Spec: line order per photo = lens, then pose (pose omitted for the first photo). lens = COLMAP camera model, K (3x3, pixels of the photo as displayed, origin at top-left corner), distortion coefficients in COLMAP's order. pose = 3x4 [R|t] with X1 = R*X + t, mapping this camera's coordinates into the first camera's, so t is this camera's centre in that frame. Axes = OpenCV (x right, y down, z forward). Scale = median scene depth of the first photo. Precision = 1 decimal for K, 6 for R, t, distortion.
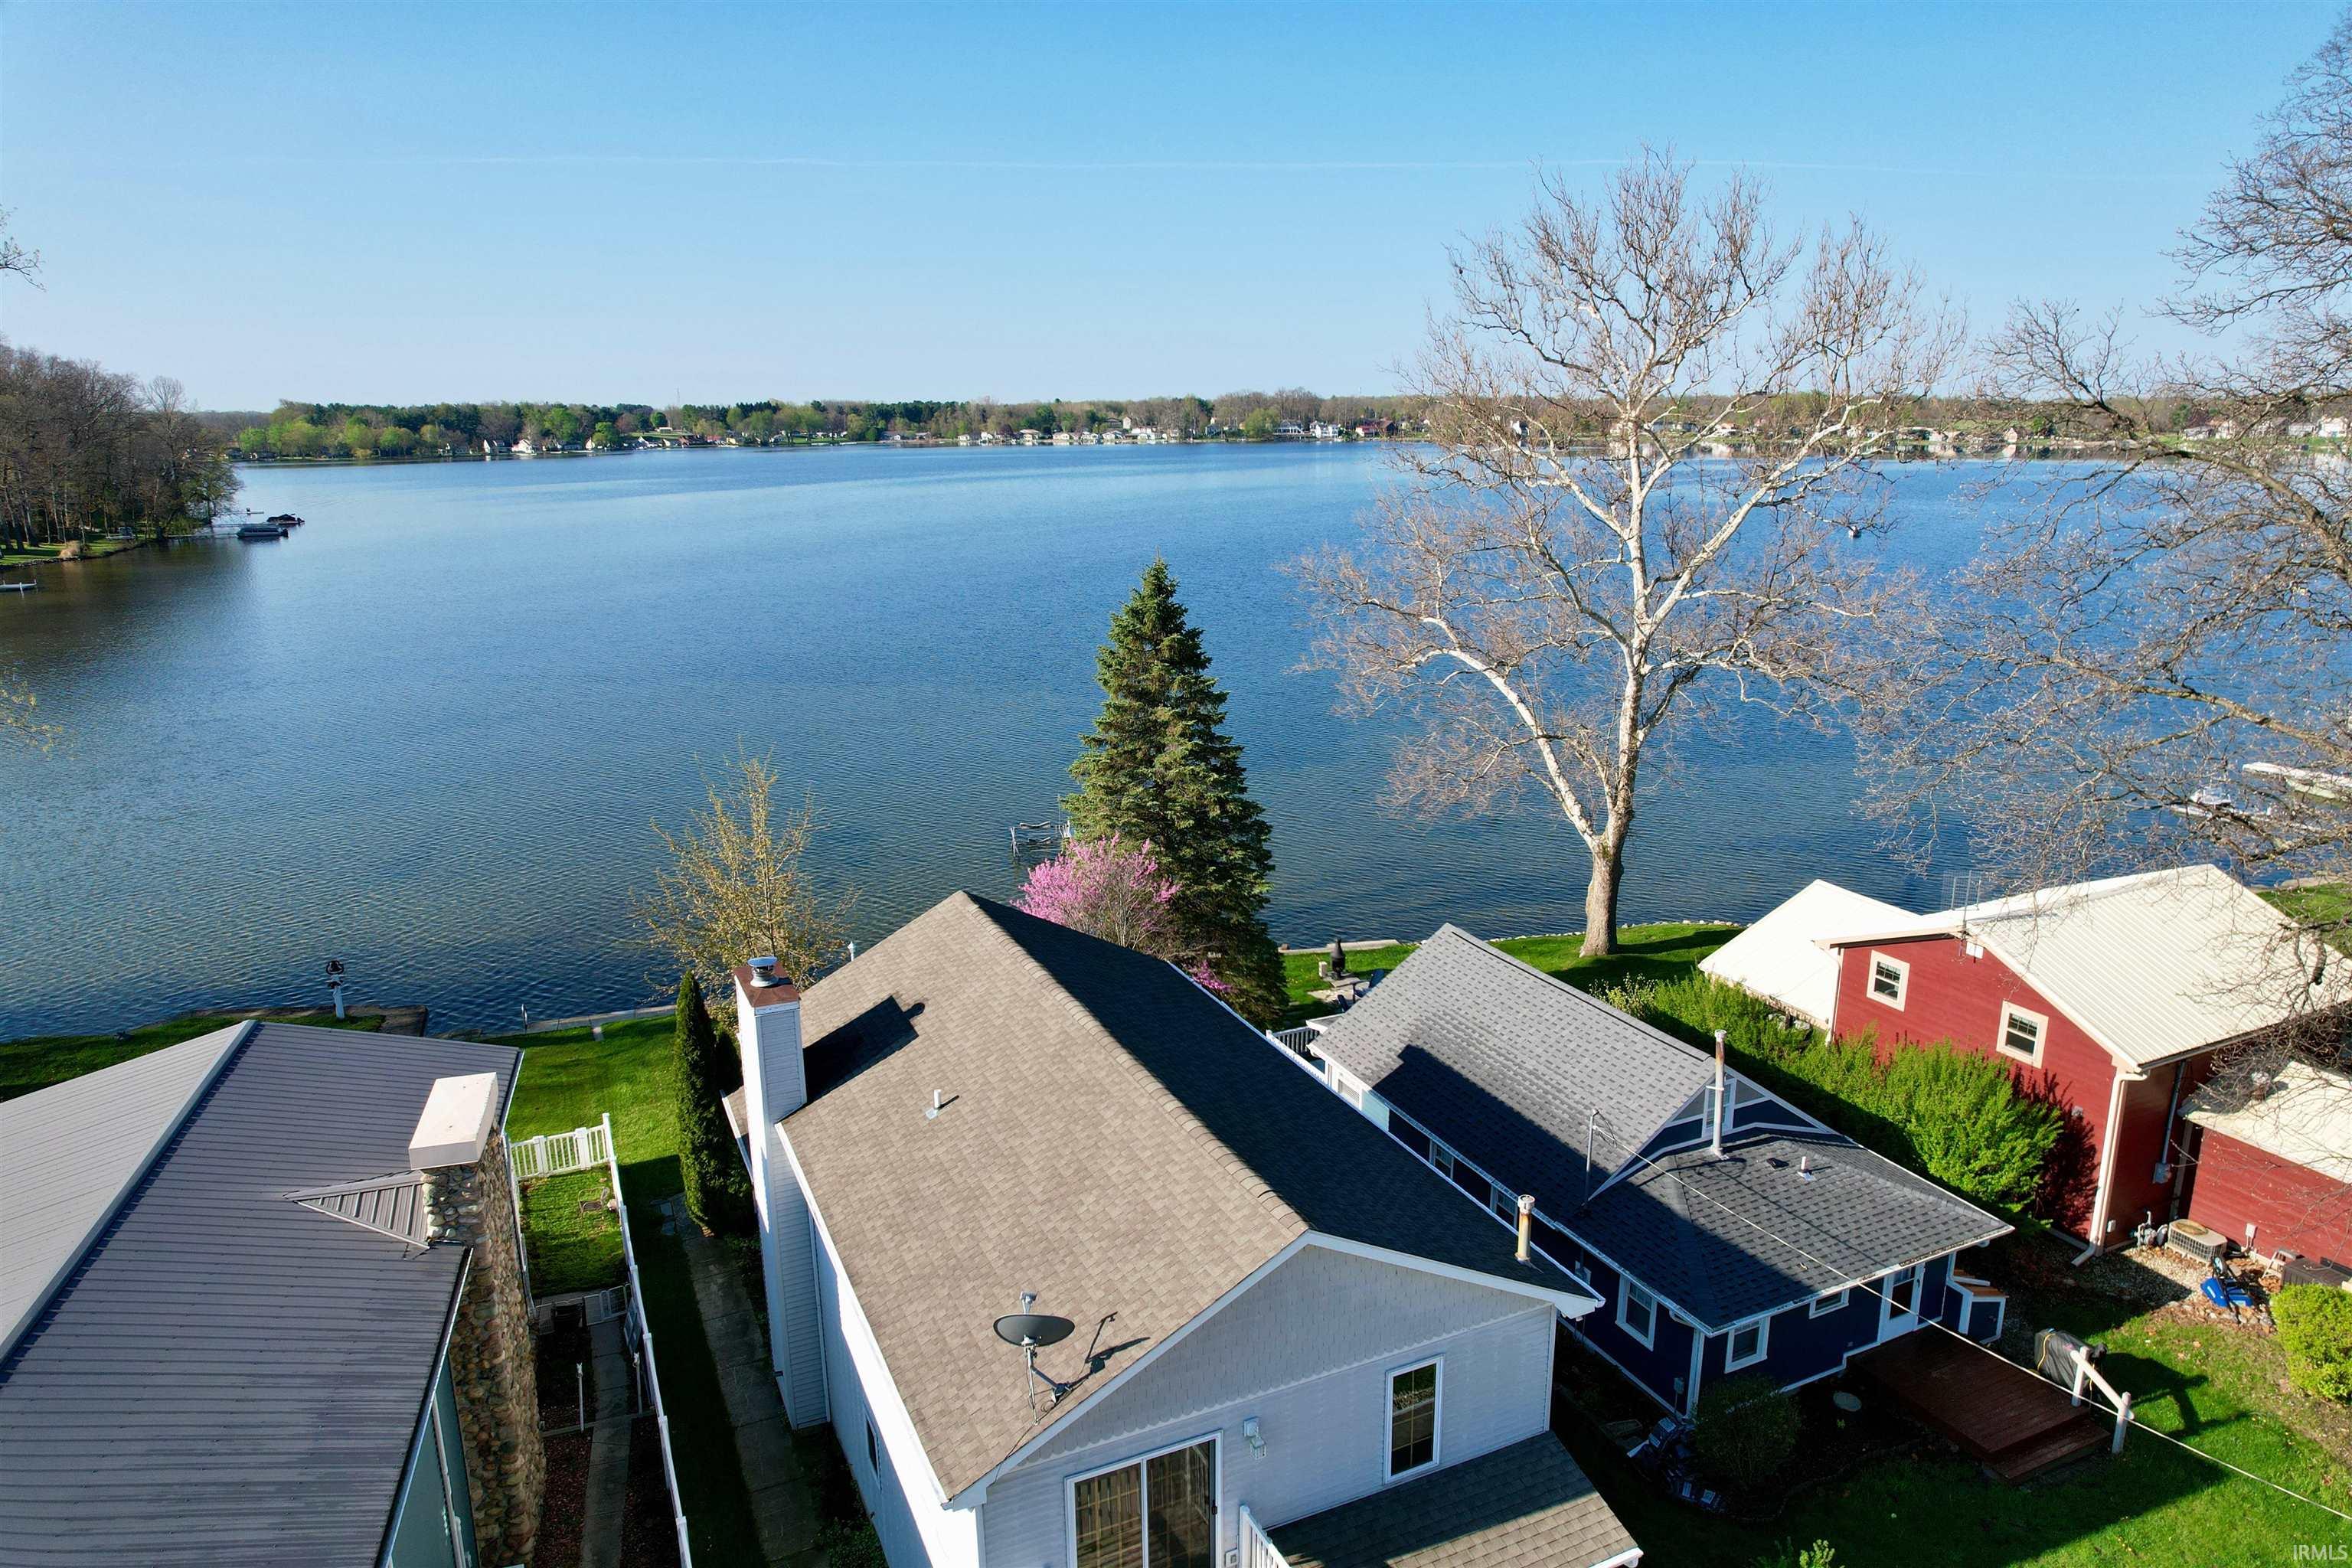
lens RADIAL K [[1476.4, 0, 1185.8], [0, 1476.4, 775.0], [0, 0, 1]] dist [-0.061890, 0.044841]
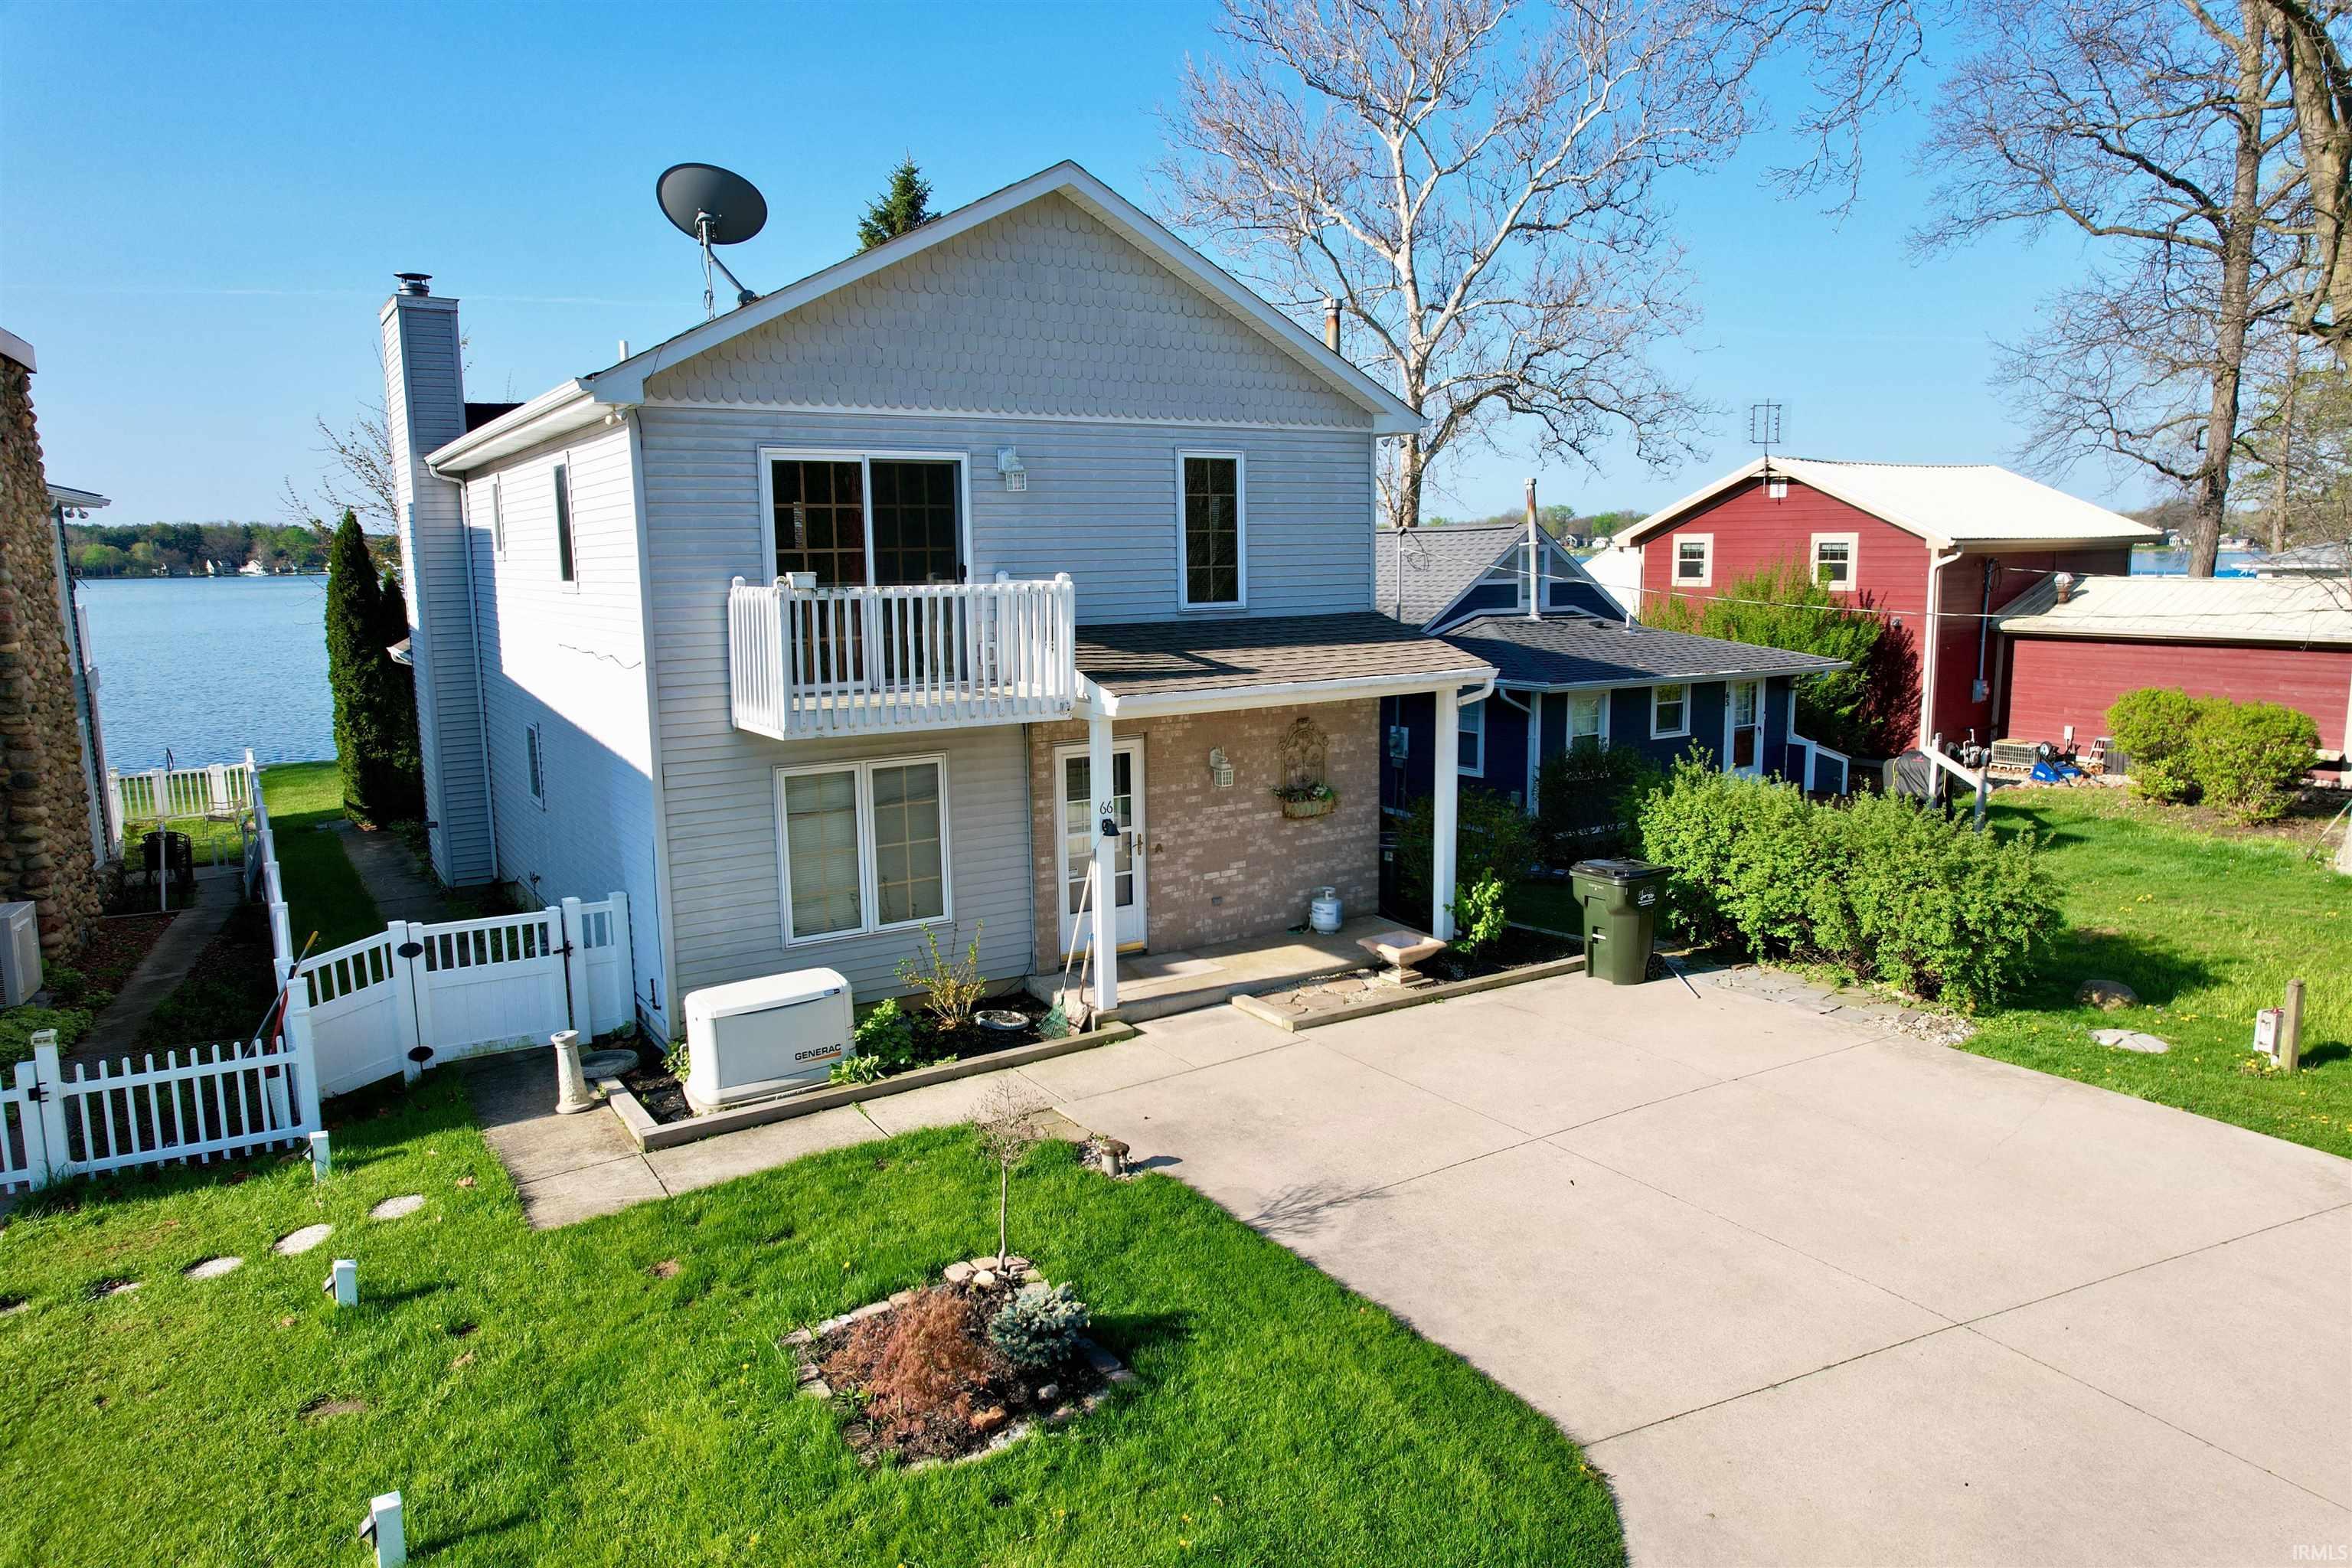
lens RADIAL K [[1476.4, 0, 1177.9], [0, 1476.4, 792.2], [0, 0, 1]] dist [-0.061890, 0.044841]
pose [[0.989553, -0.029705, 0.141076, 0.010734], [0.040898, 0.996183, -0.077113, 0.386004], [-0.138247, 0.082077, 0.986991, 0.125893]]
